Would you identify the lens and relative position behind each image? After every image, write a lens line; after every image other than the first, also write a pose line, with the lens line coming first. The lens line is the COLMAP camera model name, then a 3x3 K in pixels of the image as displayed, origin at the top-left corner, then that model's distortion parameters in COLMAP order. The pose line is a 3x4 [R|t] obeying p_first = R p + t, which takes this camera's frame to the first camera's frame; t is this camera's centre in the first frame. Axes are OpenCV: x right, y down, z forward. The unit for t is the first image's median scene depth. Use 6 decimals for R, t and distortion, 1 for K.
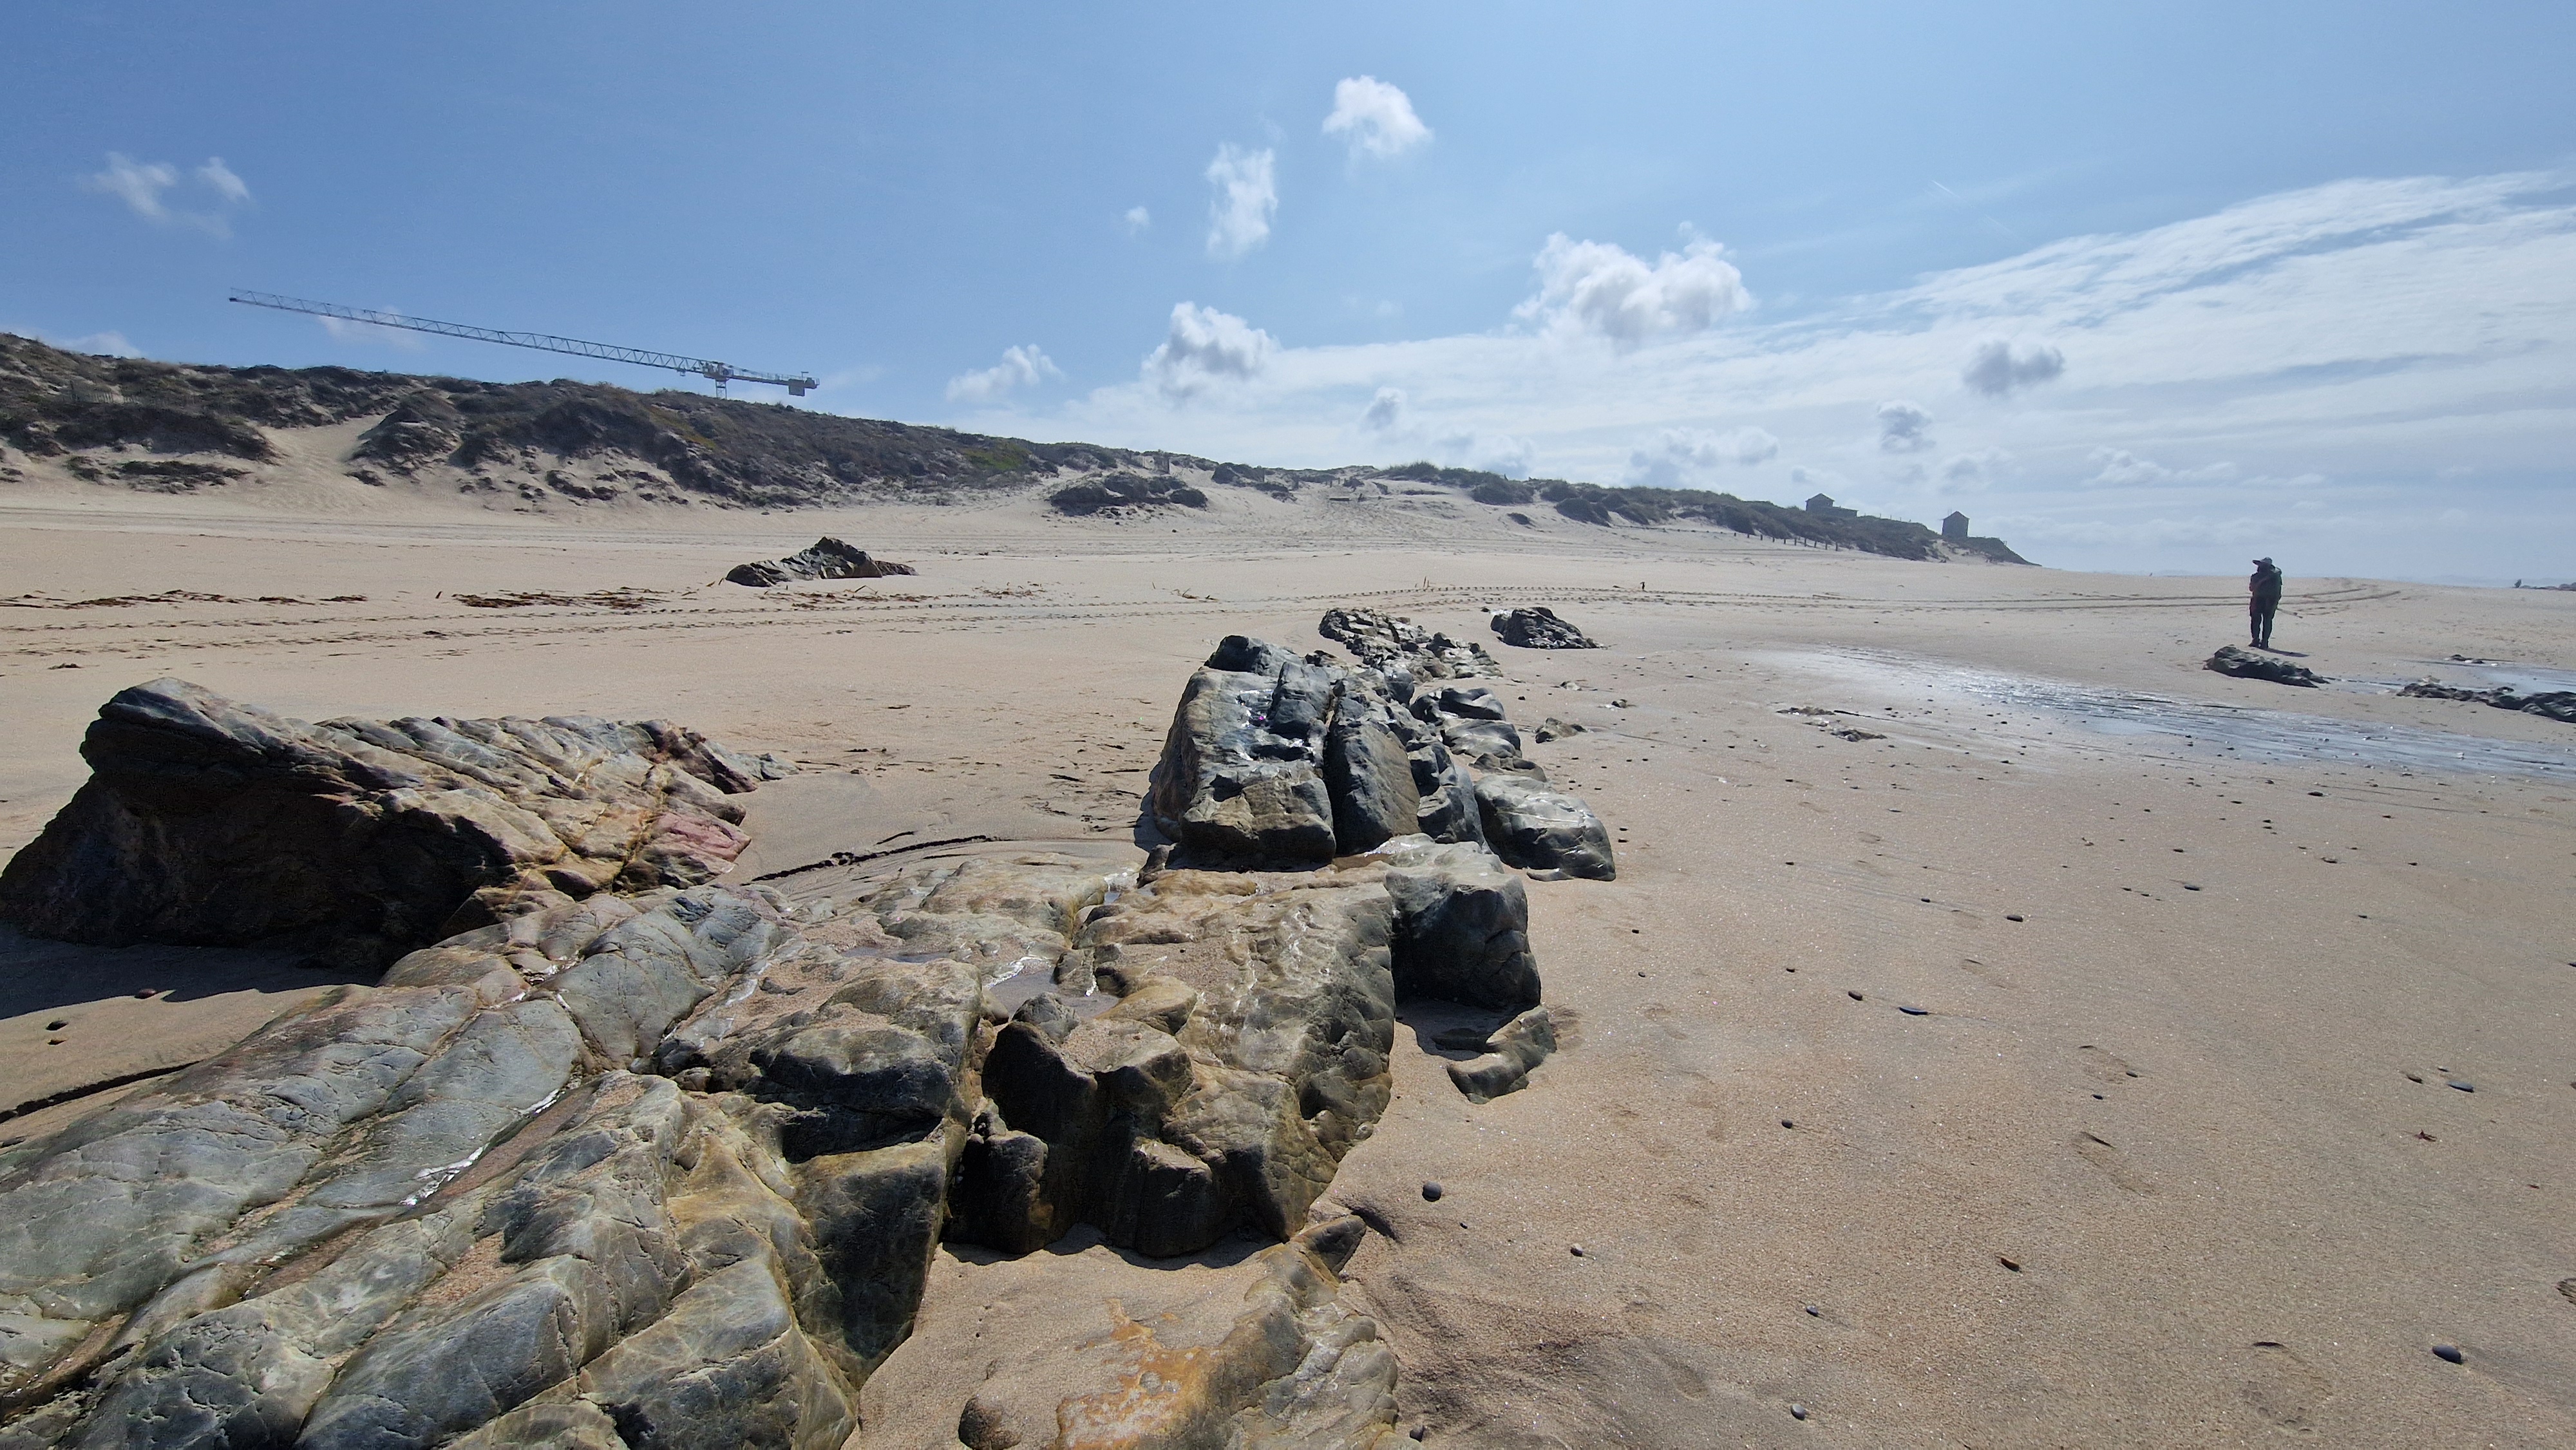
lens RADIAL K [[983.3, 0, 1288.0], [0, 983.3, 725.0], [0, 0, 1]] dist [-0.000418, -0.000254]
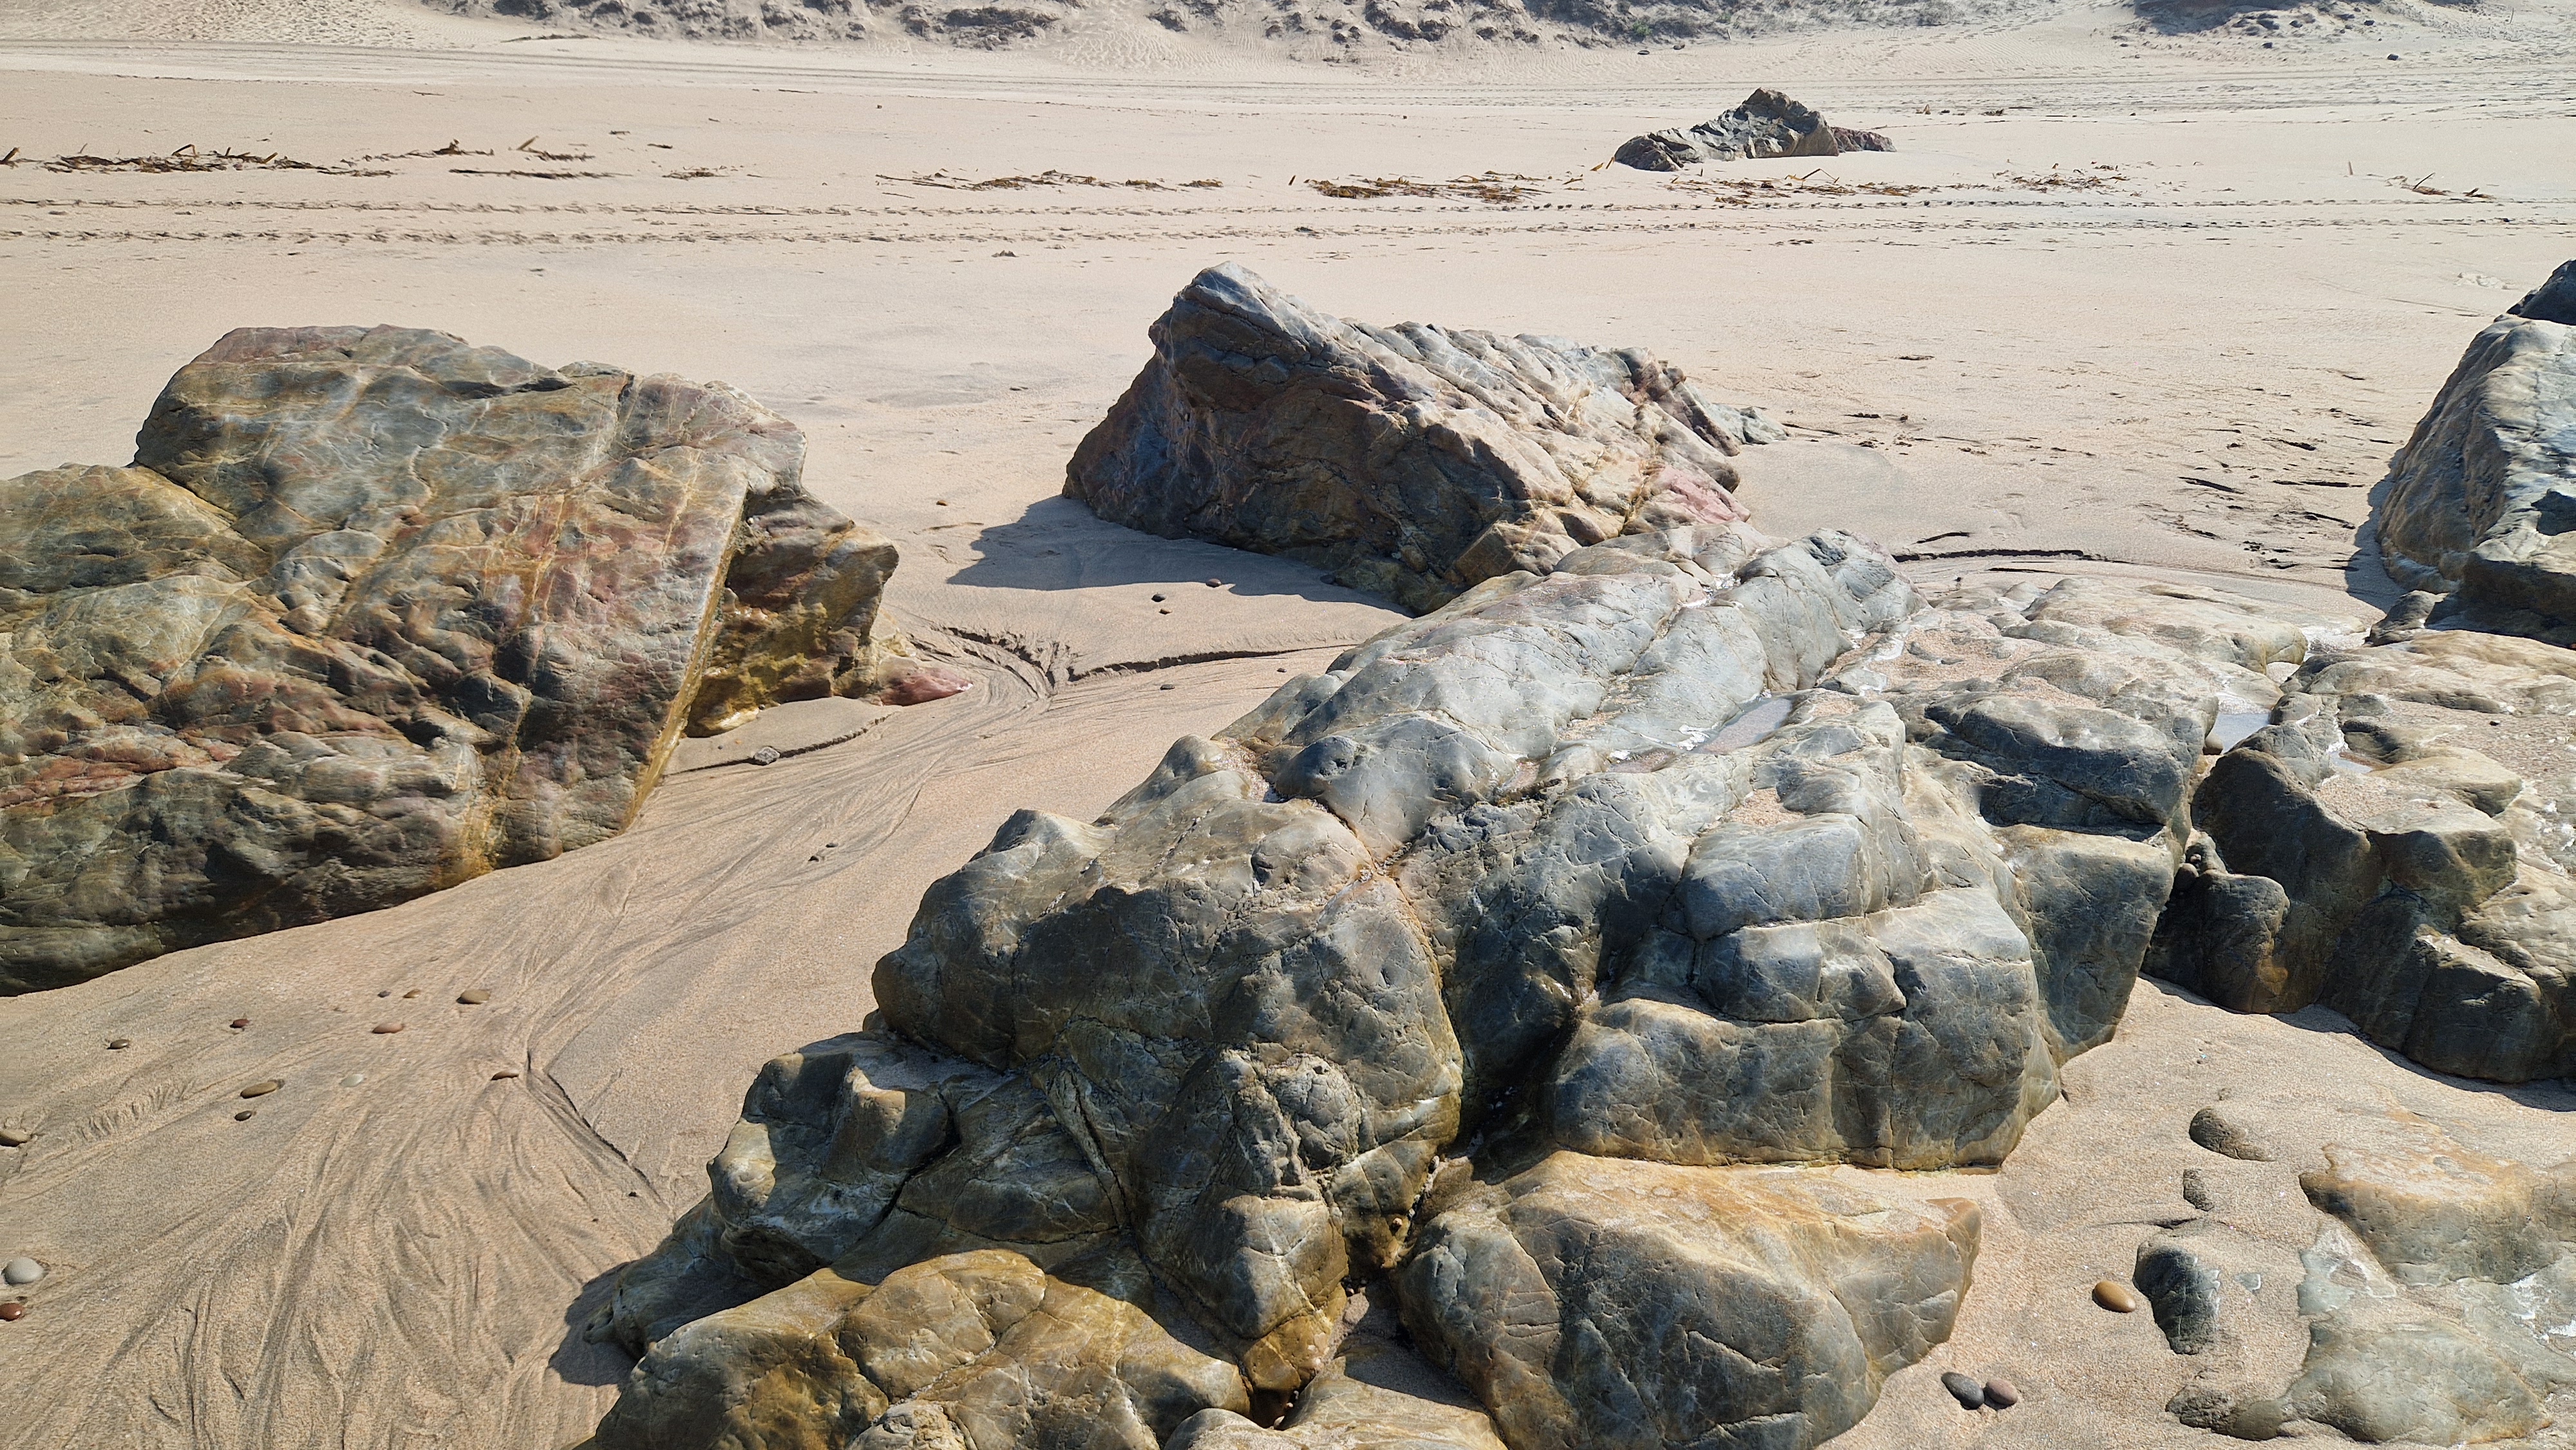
lens RADIAL K [[1690.3, 0, 1288.0], [0, 1690.3, 725.0], [0, 0, 1]] dist [0.077021, -0.067366]
pose [[0.811741, 0.185888, -0.553645, -0.097906], [-0.090184, 0.976520, 0.195643, 0.060541], [0.577013, -0.108882, 0.809445, -0.332074]]
